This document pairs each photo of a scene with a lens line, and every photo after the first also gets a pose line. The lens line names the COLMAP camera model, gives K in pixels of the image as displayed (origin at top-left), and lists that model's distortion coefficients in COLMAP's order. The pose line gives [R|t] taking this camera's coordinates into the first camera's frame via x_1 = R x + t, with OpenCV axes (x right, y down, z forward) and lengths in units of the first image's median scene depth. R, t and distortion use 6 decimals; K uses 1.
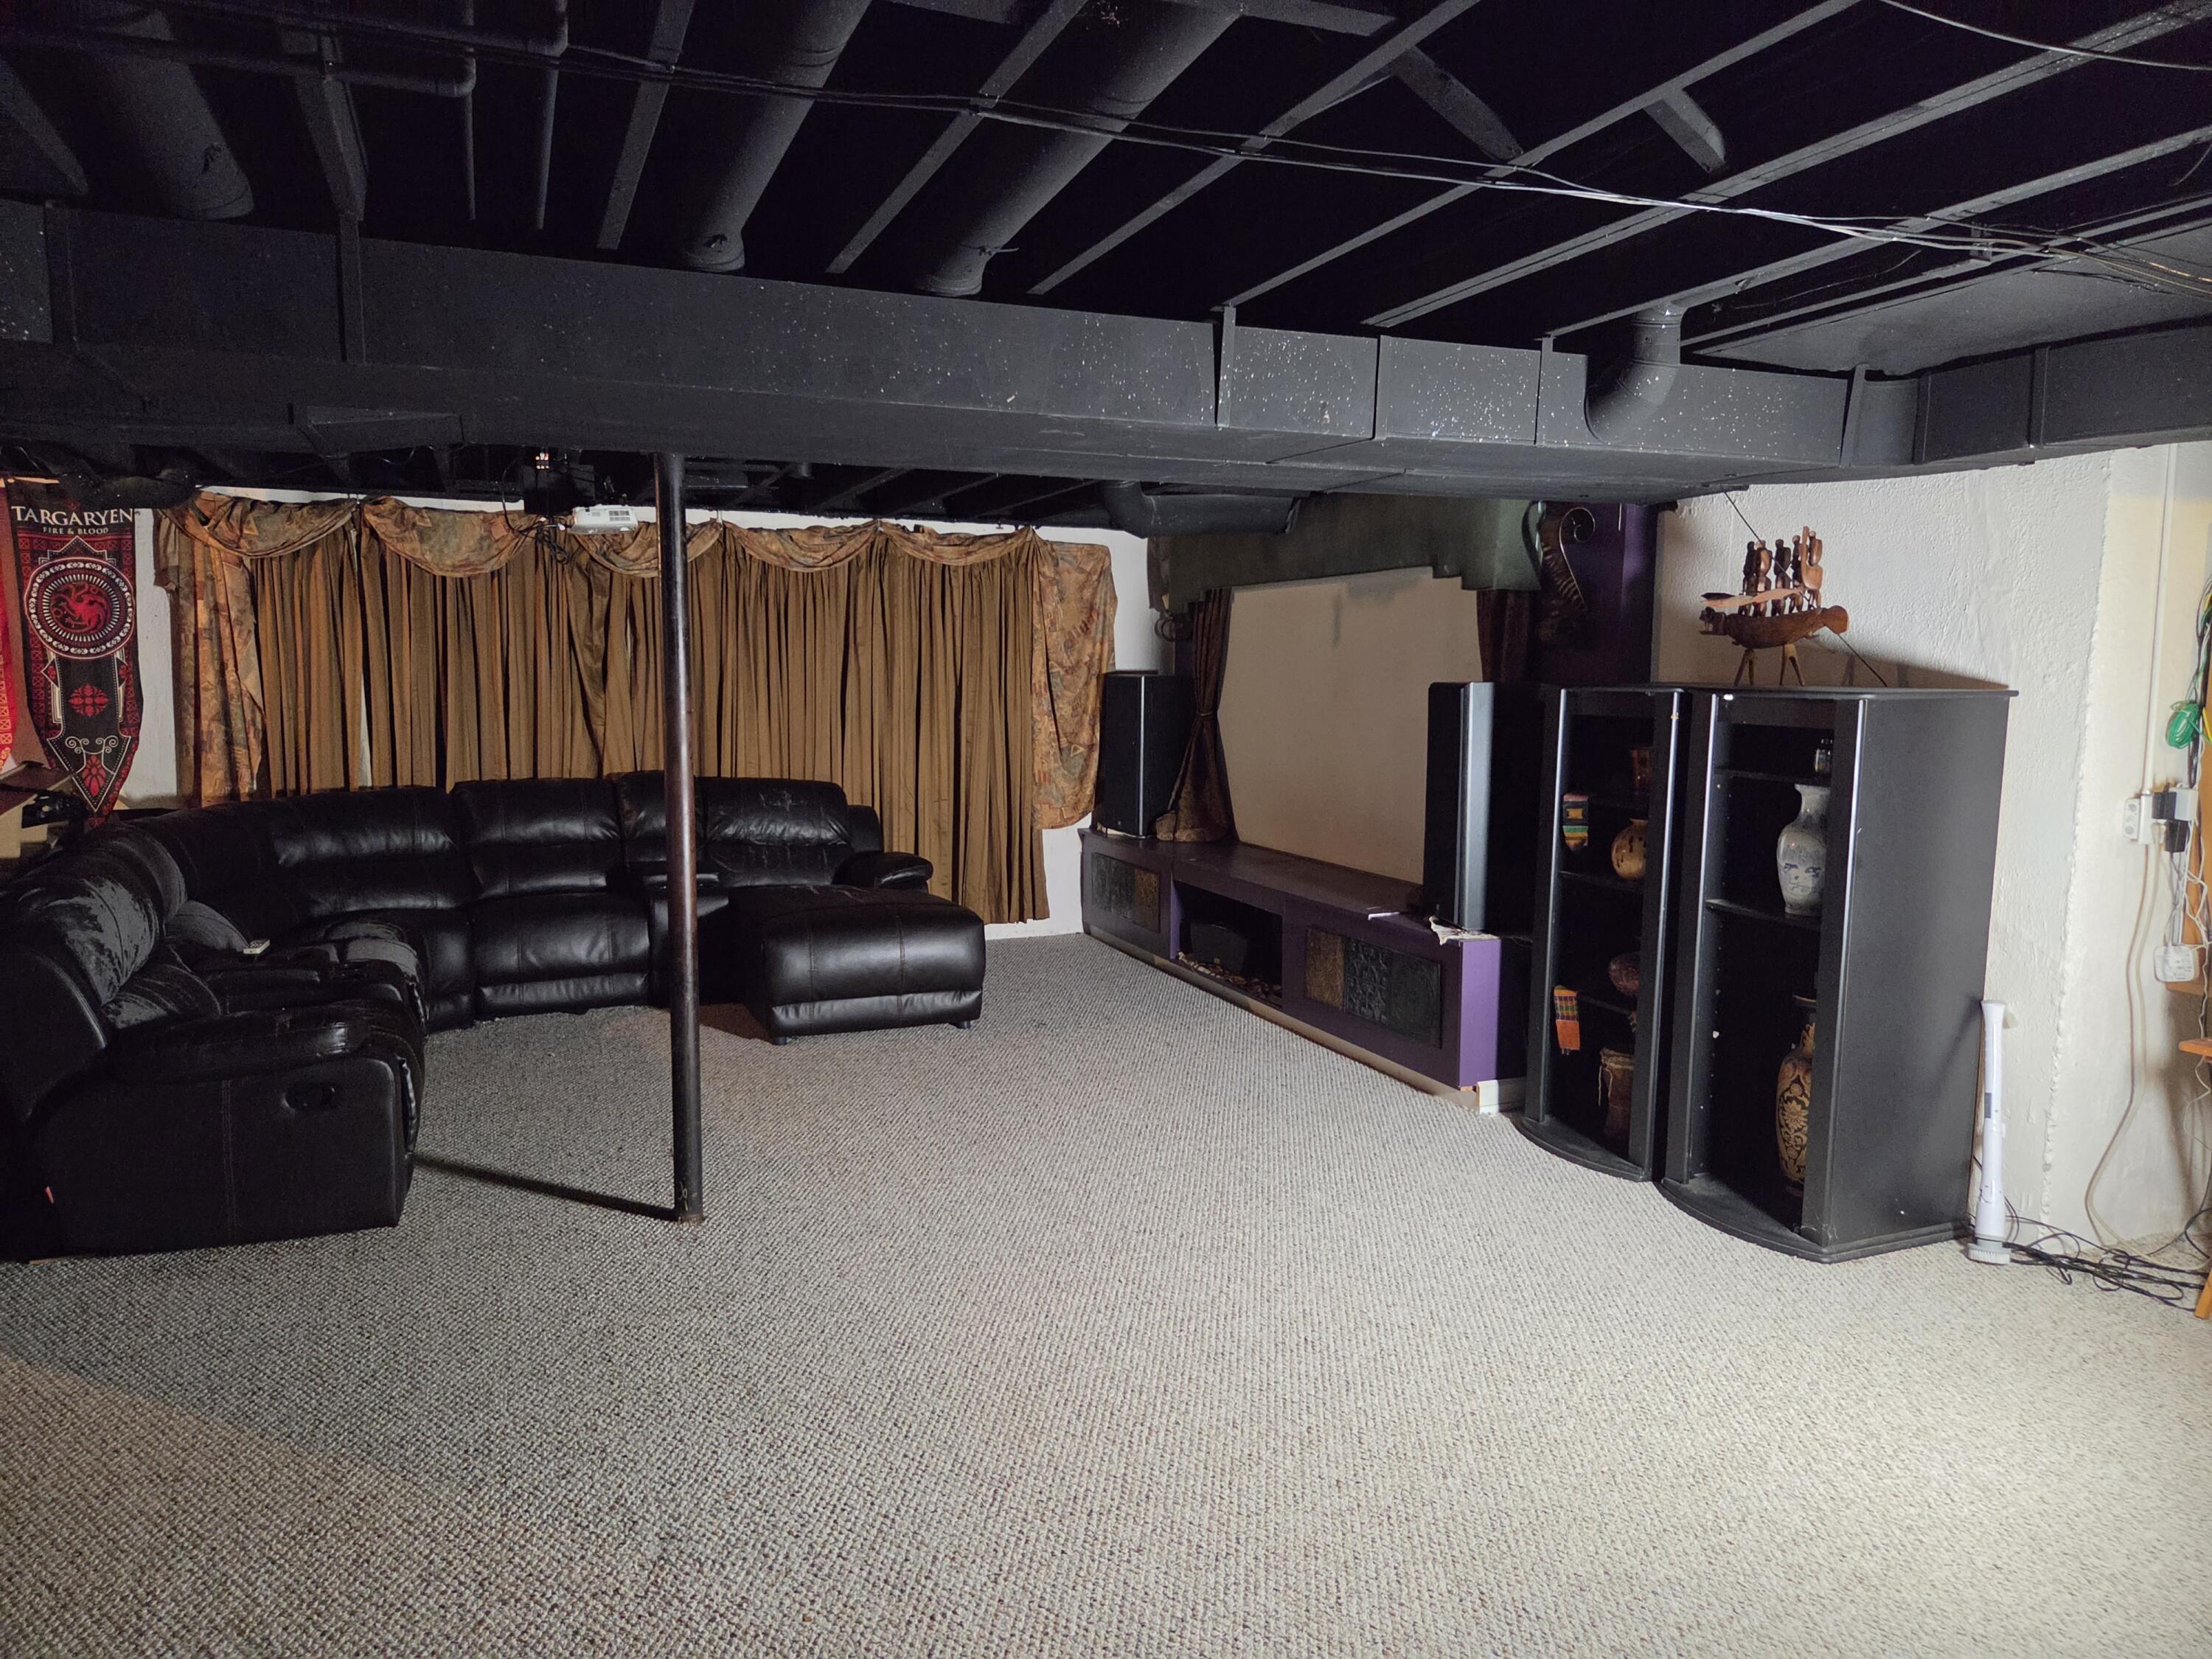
lens RADIAL K [[1491.6, 0, 1109.2], [0, 1491.6, 841.9], [0, 0, 1]] dist [0.070977, -0.057123]
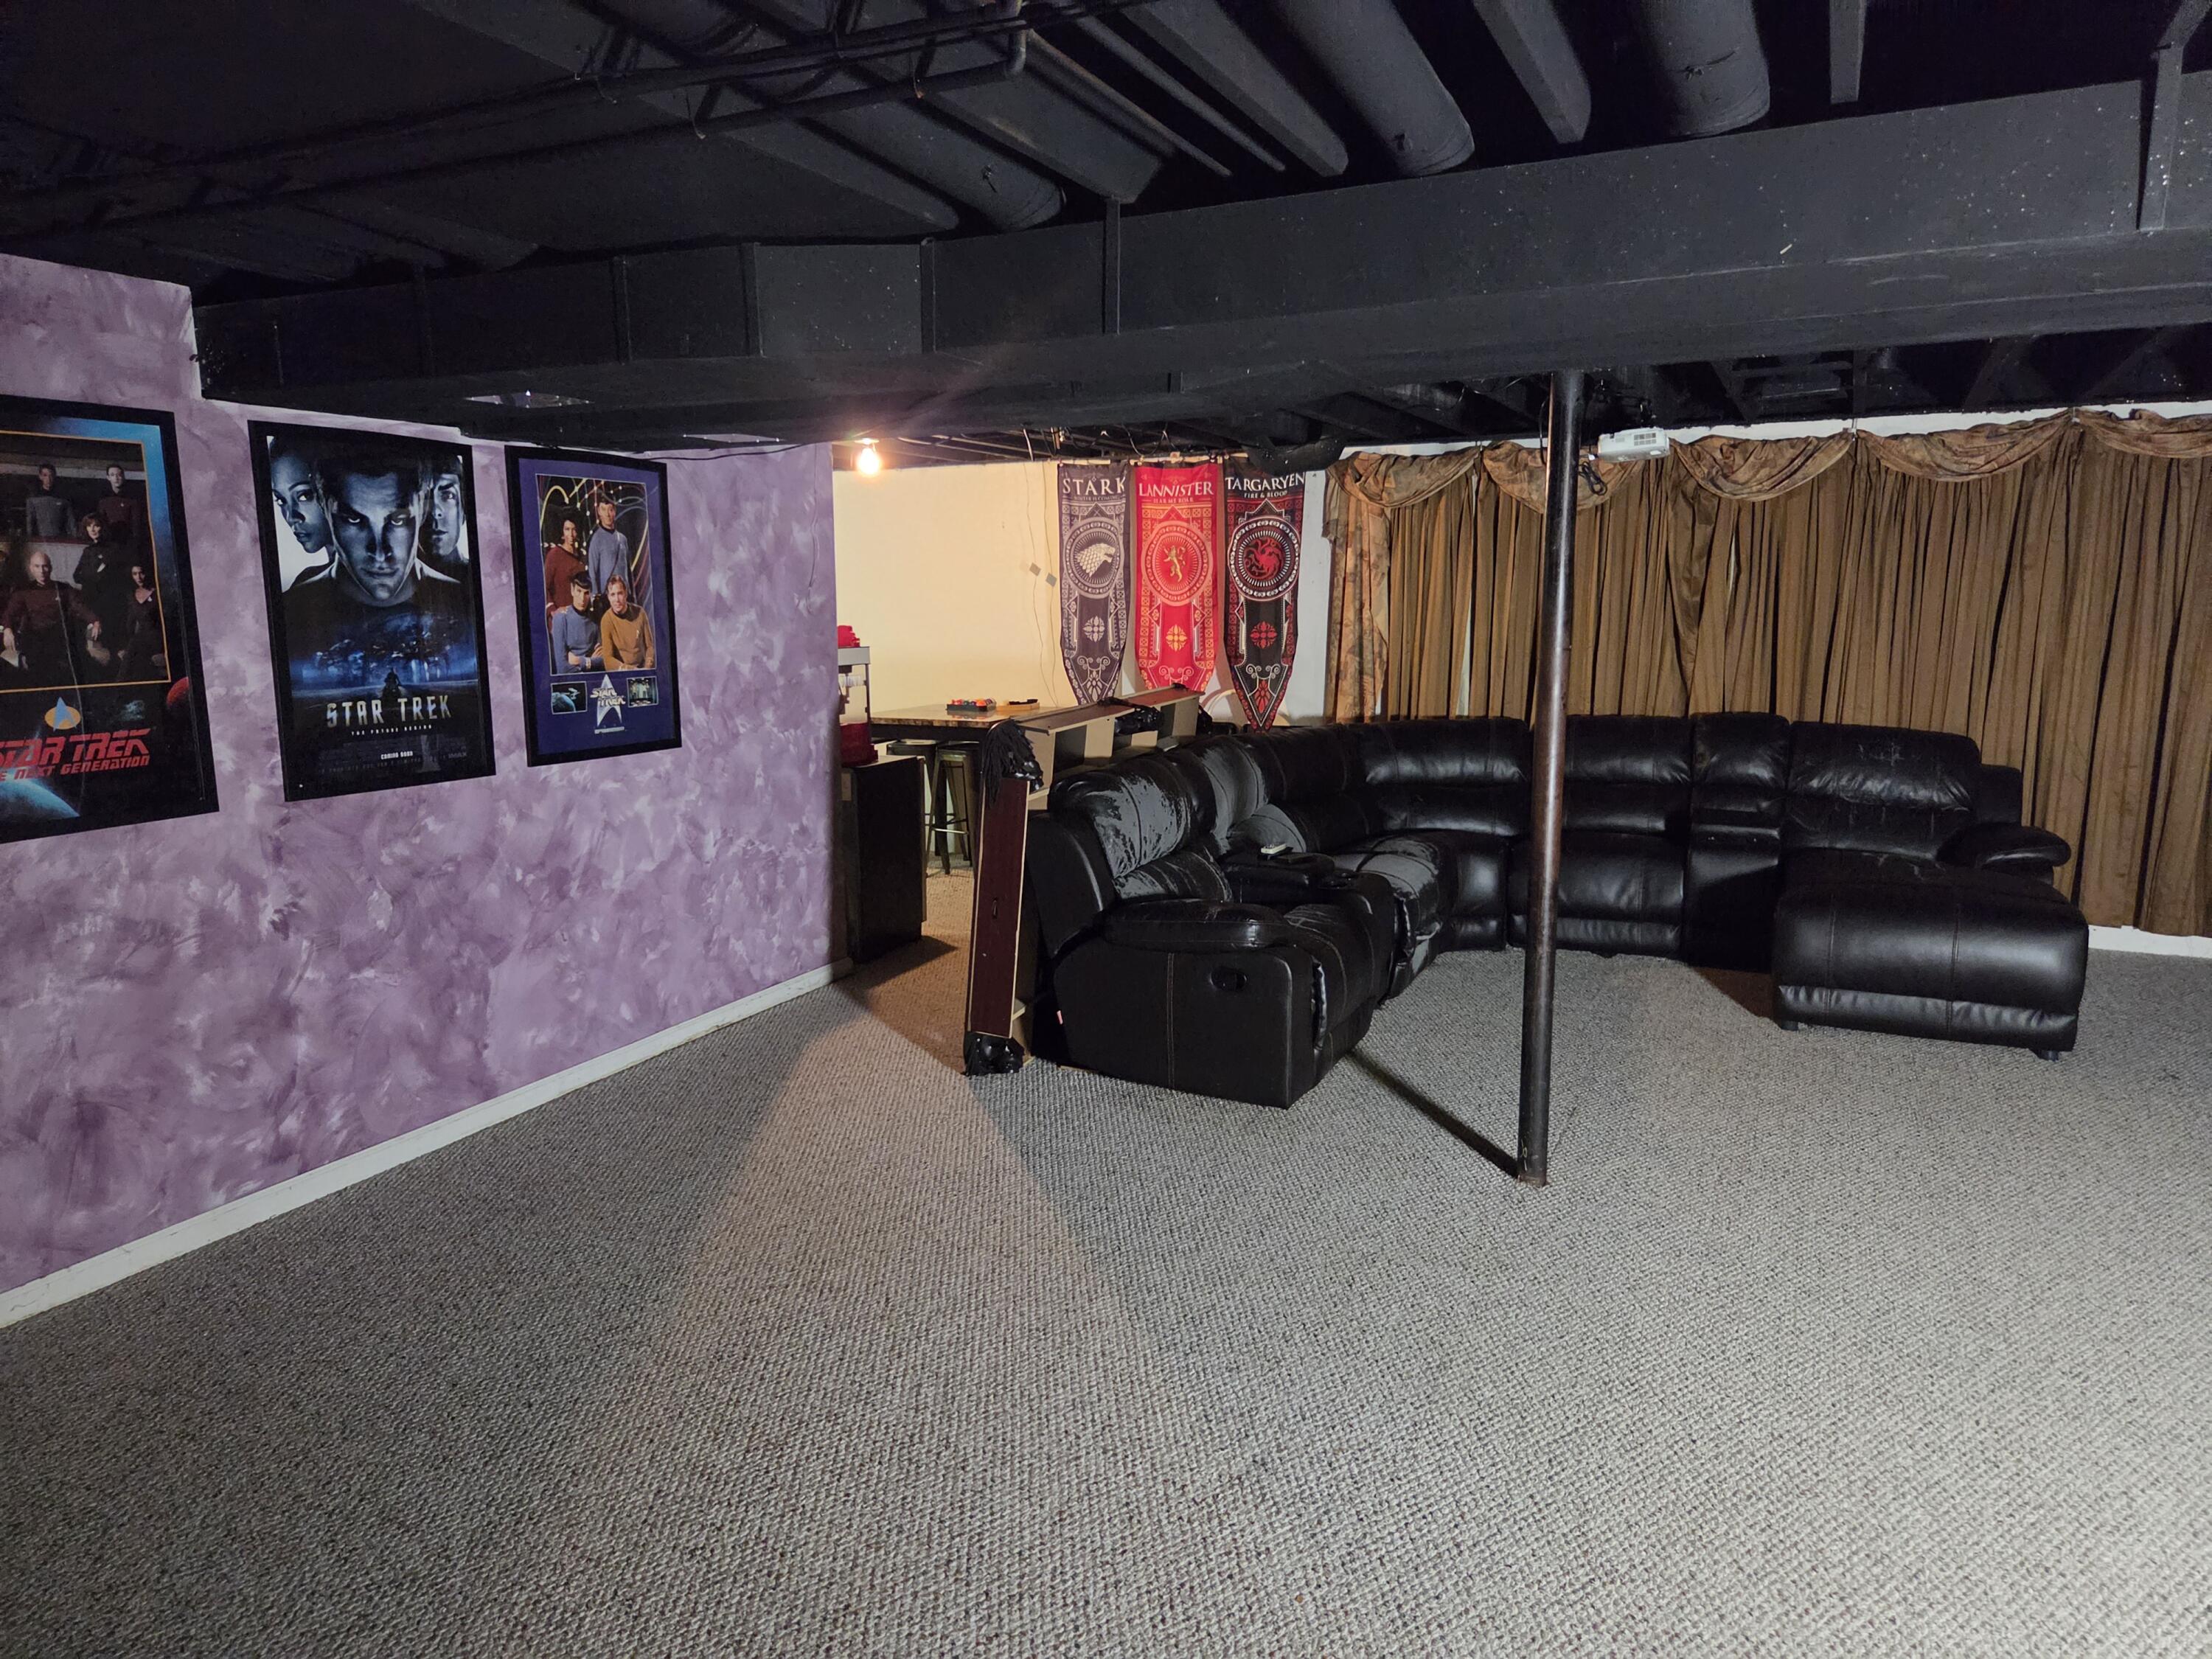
lens RADIAL K [[1491.6, 0, 1107.1], [0, 1491.6, 827.3], [0, 0, 1]] dist [0.070977, -0.057123]
pose [[0.672368, 0.103457, -0.732952, 0.139953], [-0.078961, 0.994559, 0.067949, -0.010596], [0.735994, 0.012188, 0.676879, 0.097049]]
